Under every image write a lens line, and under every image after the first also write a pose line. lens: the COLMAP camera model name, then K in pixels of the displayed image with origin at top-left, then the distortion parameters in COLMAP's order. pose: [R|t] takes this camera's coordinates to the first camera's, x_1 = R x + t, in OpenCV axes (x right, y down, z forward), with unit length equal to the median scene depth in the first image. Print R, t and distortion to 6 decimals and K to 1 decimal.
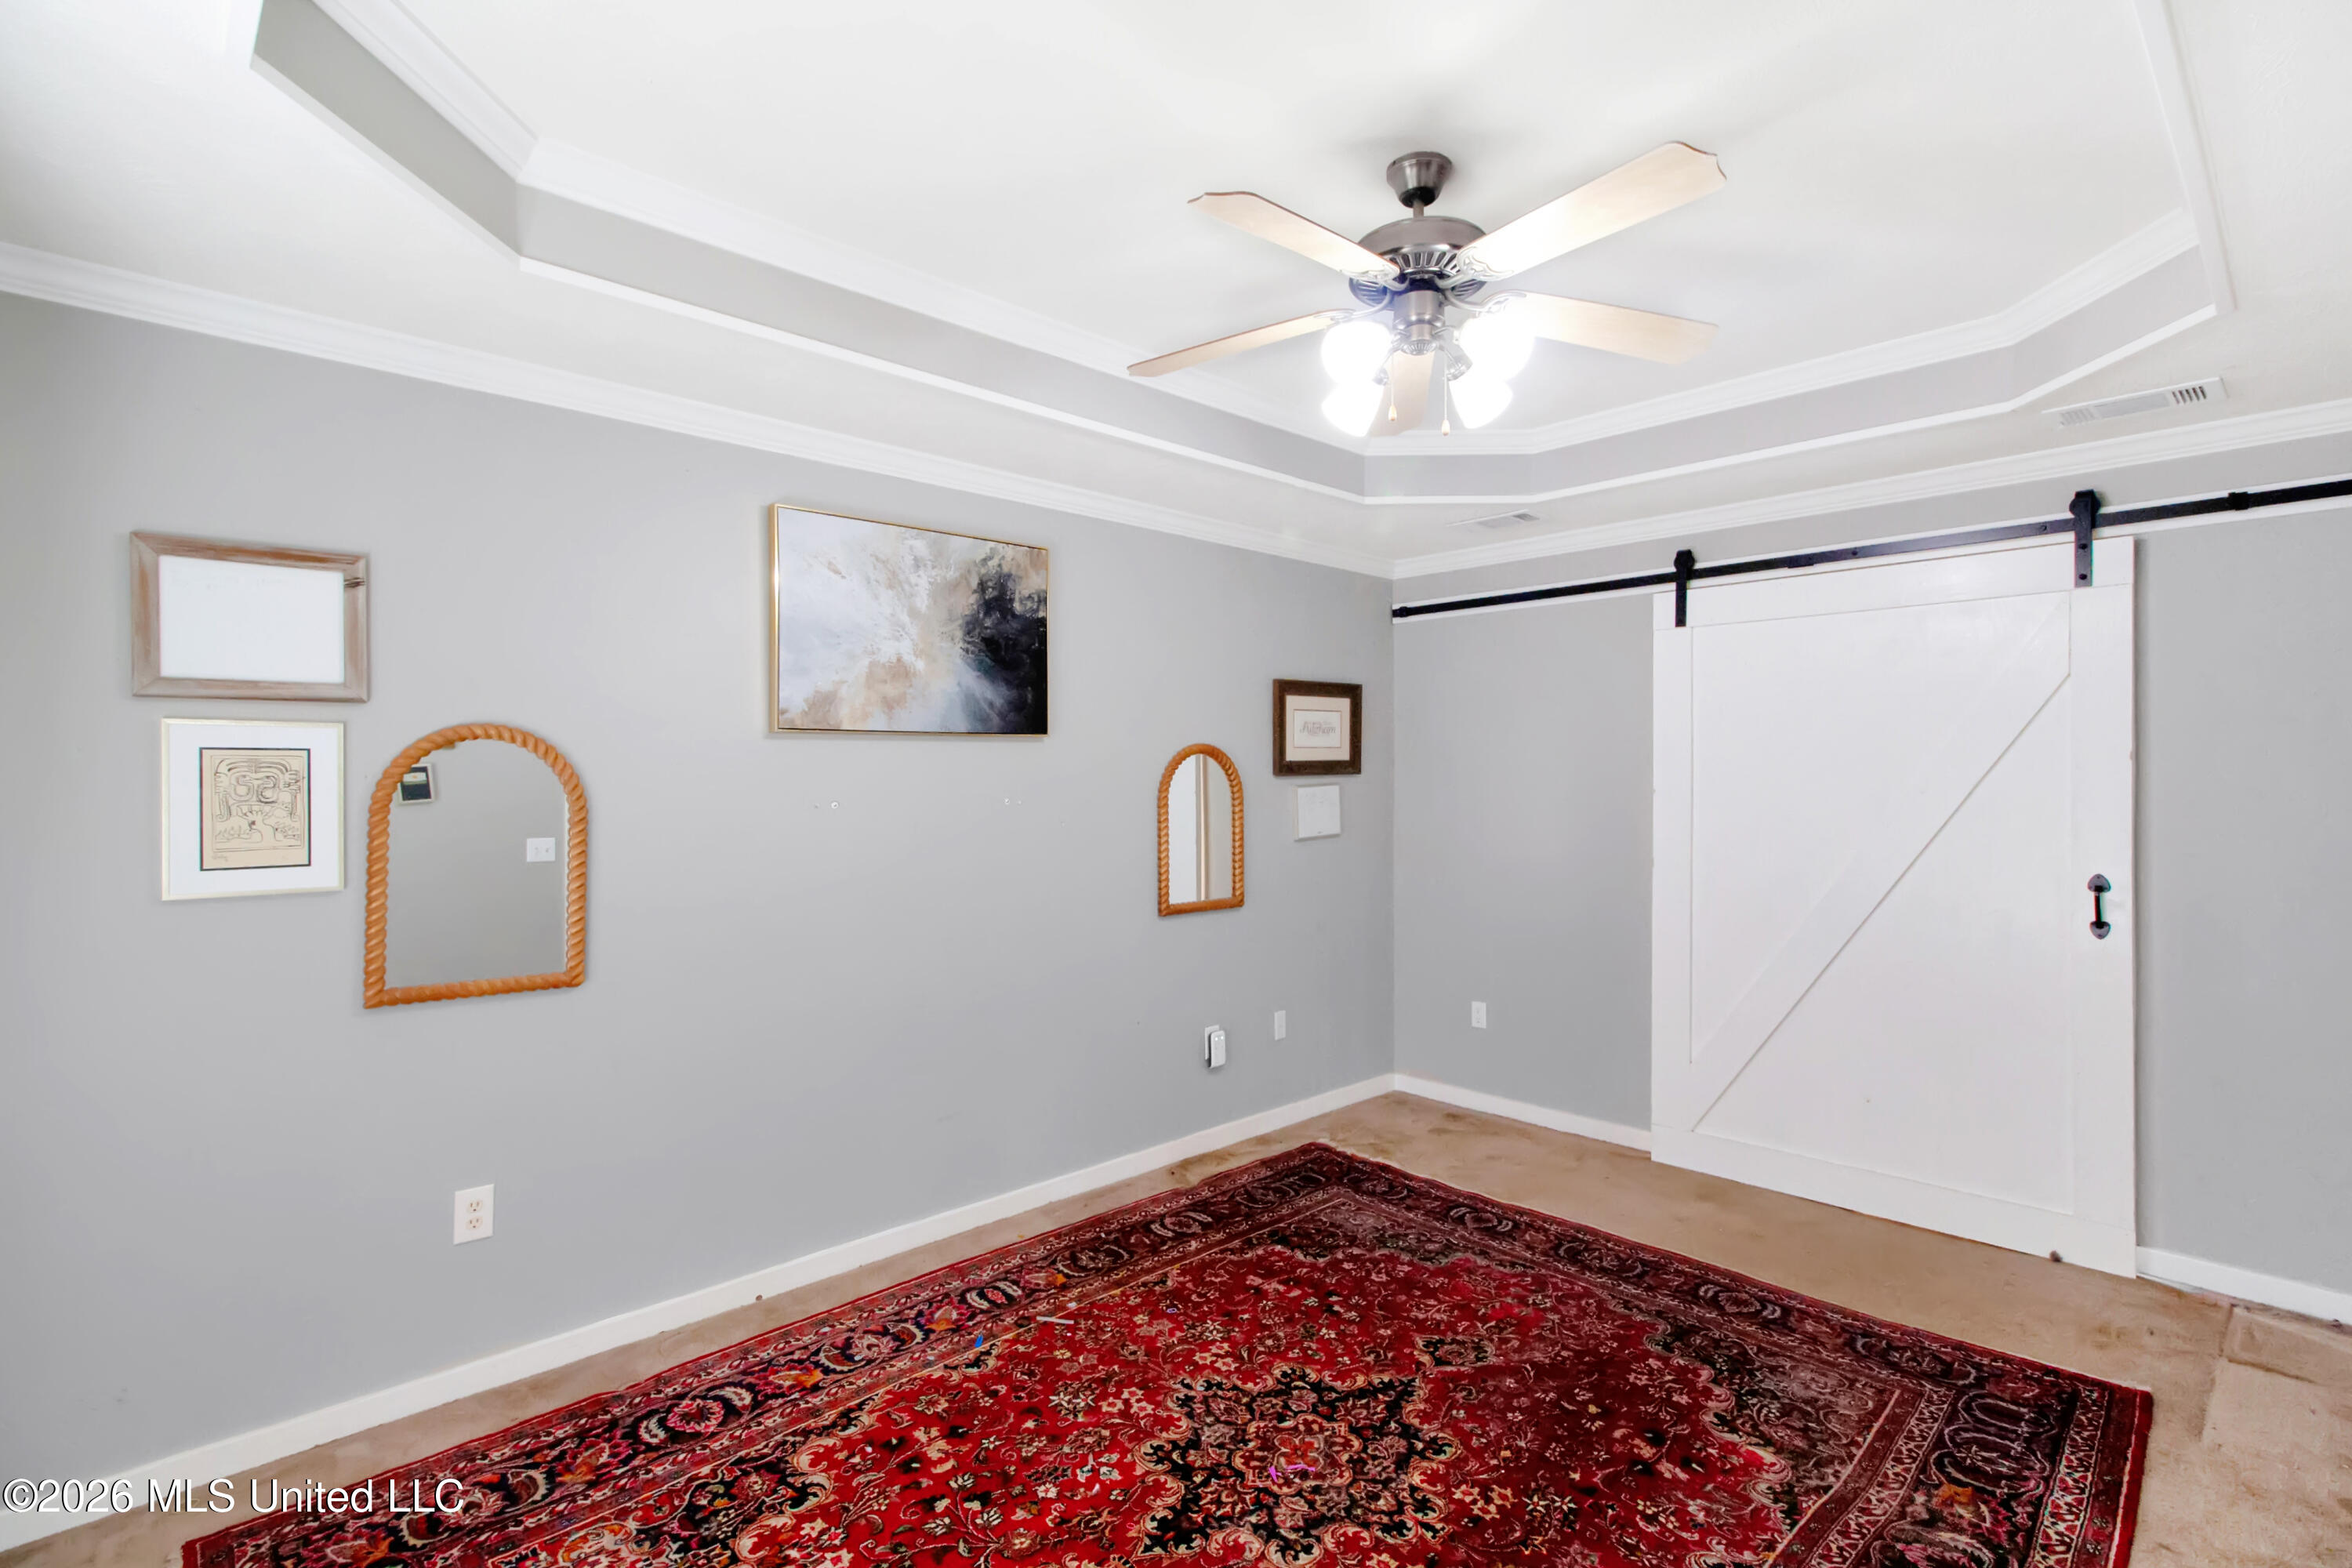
lens RADIAL K [[1174.1, 0, 1090.4], [0, 1174.1, 770.6], [0, 0, 1]] dist [-0.001740, 0.002539]
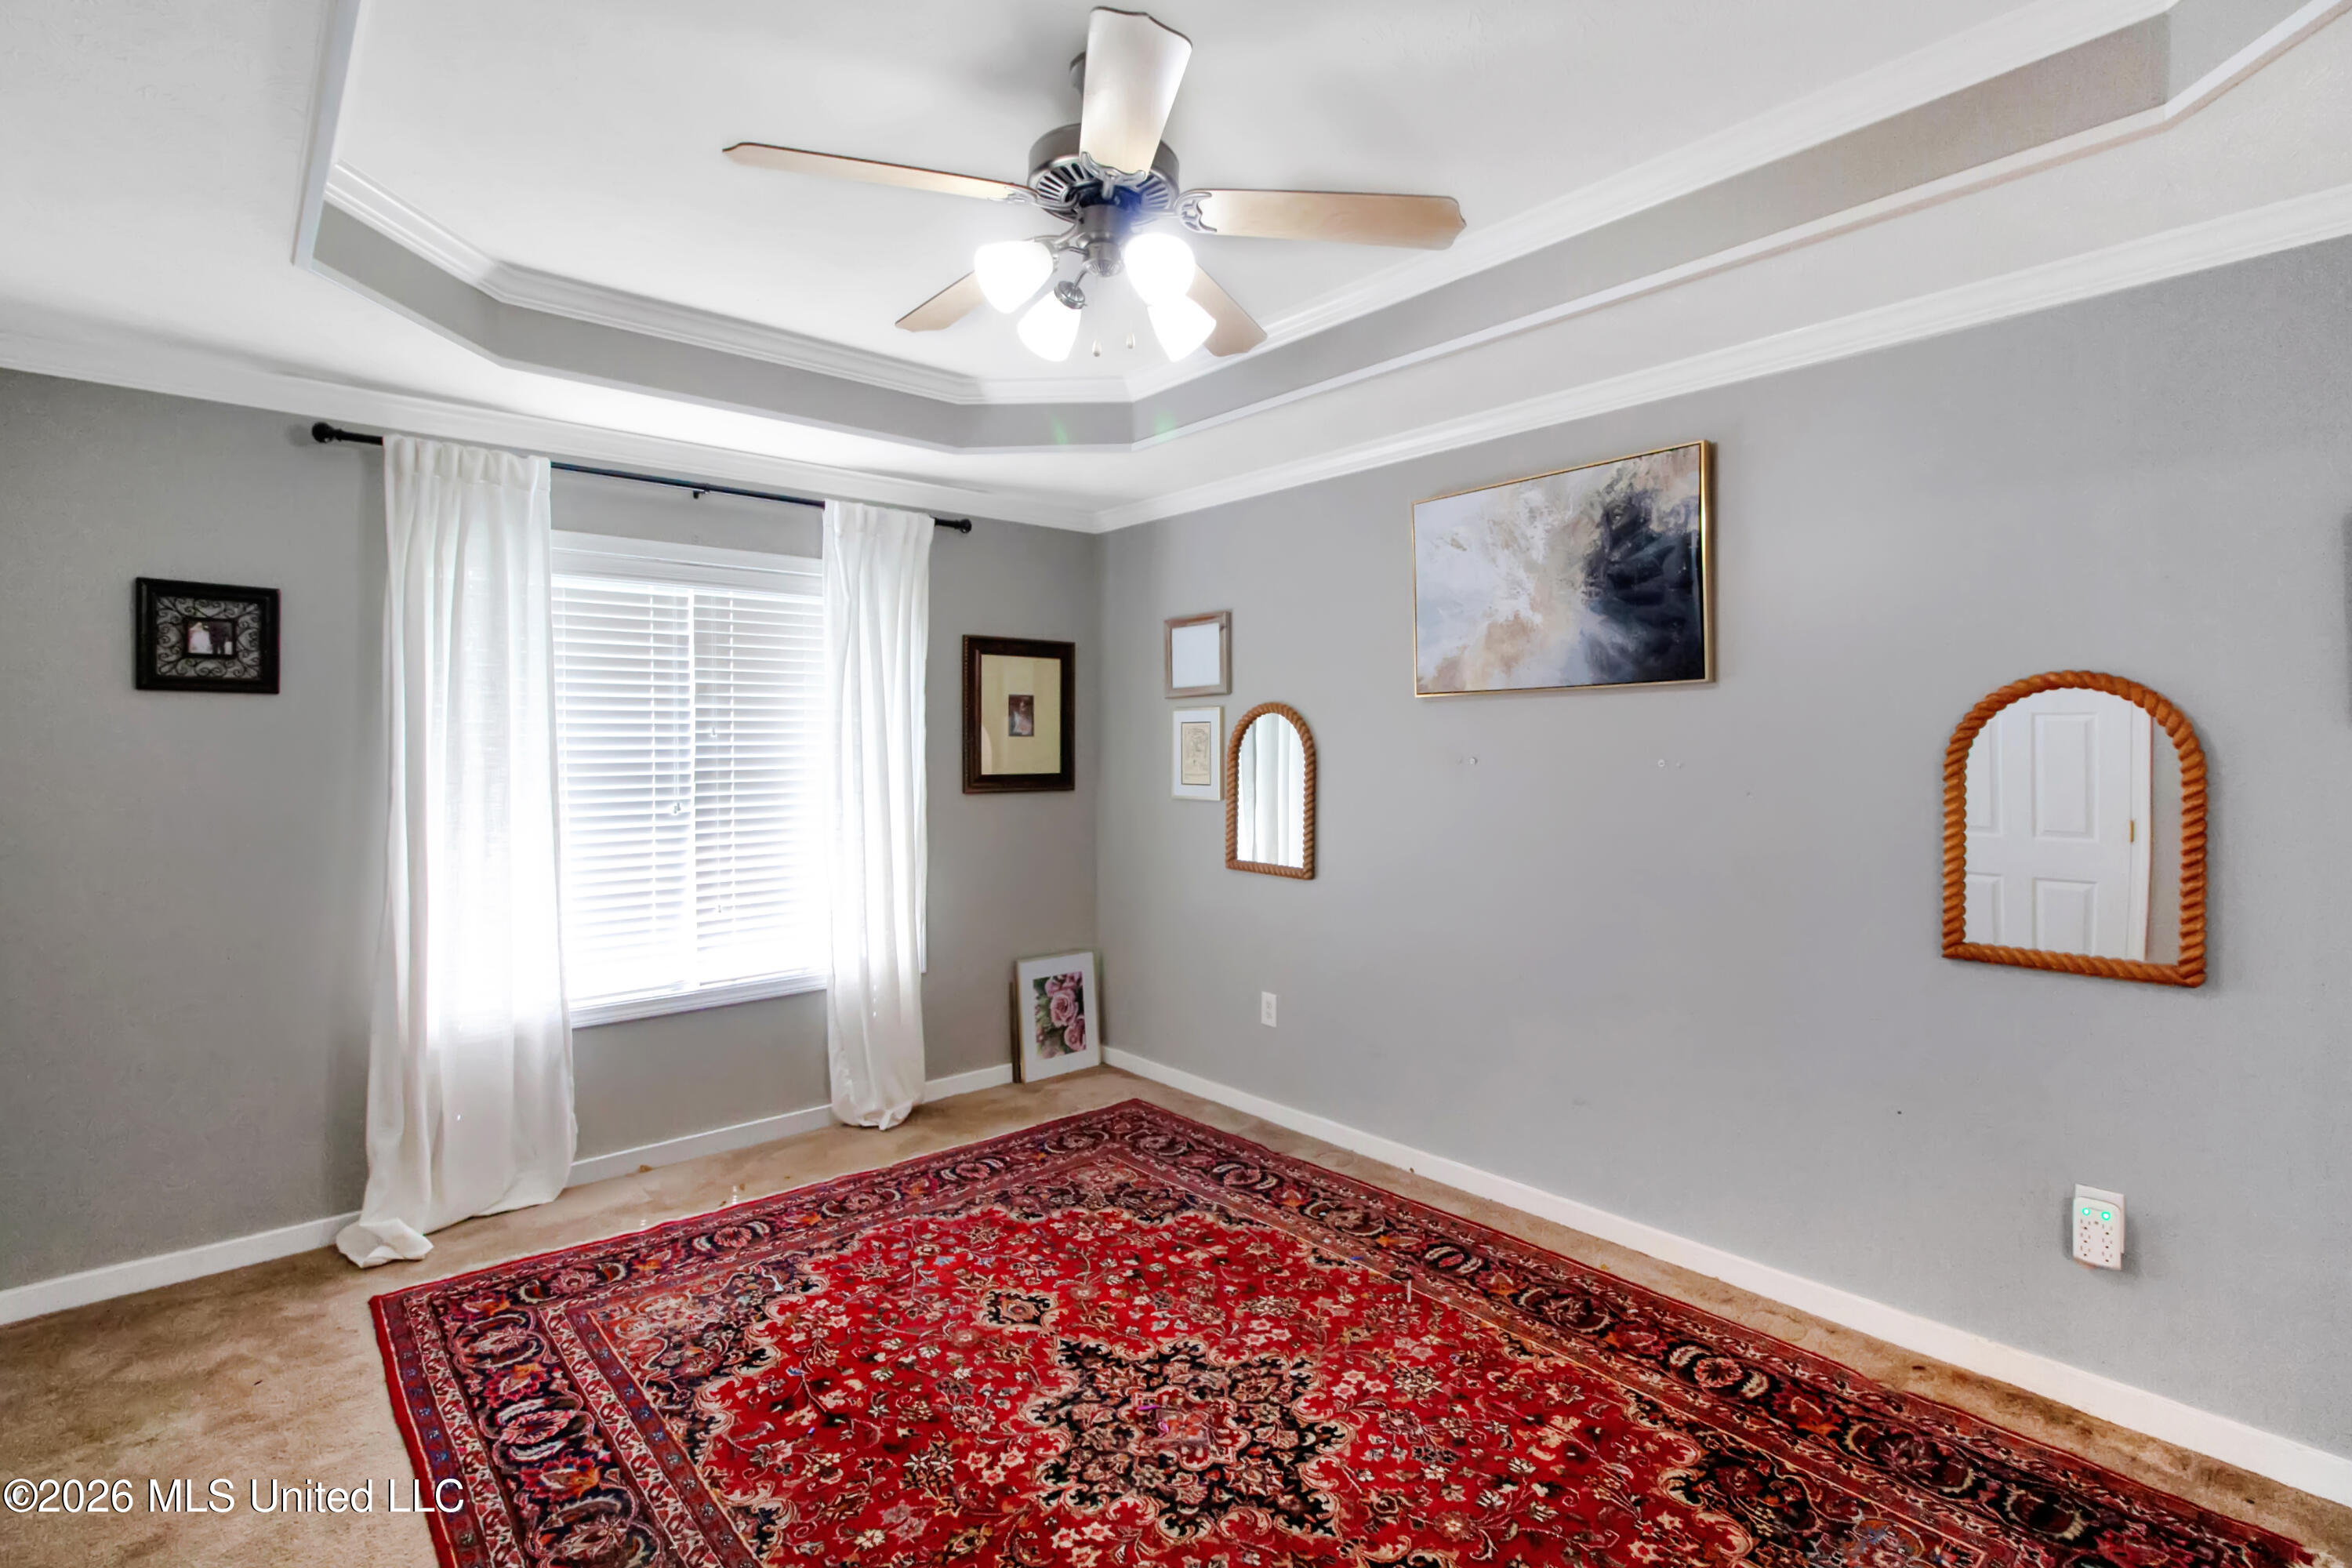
lens RADIAL K [[1105.9, 0, 1178.4], [0, 1105.9, 748.9], [0, 0, 1]] dist [-0.001390, 0.000253]
pose [[-0.035081, 0.010209, -0.999332, 0.976271], [0.011299, 0.999888, 0.009818, 0.006085], [0.999321, -0.010947, -0.035193, 0.925019]]
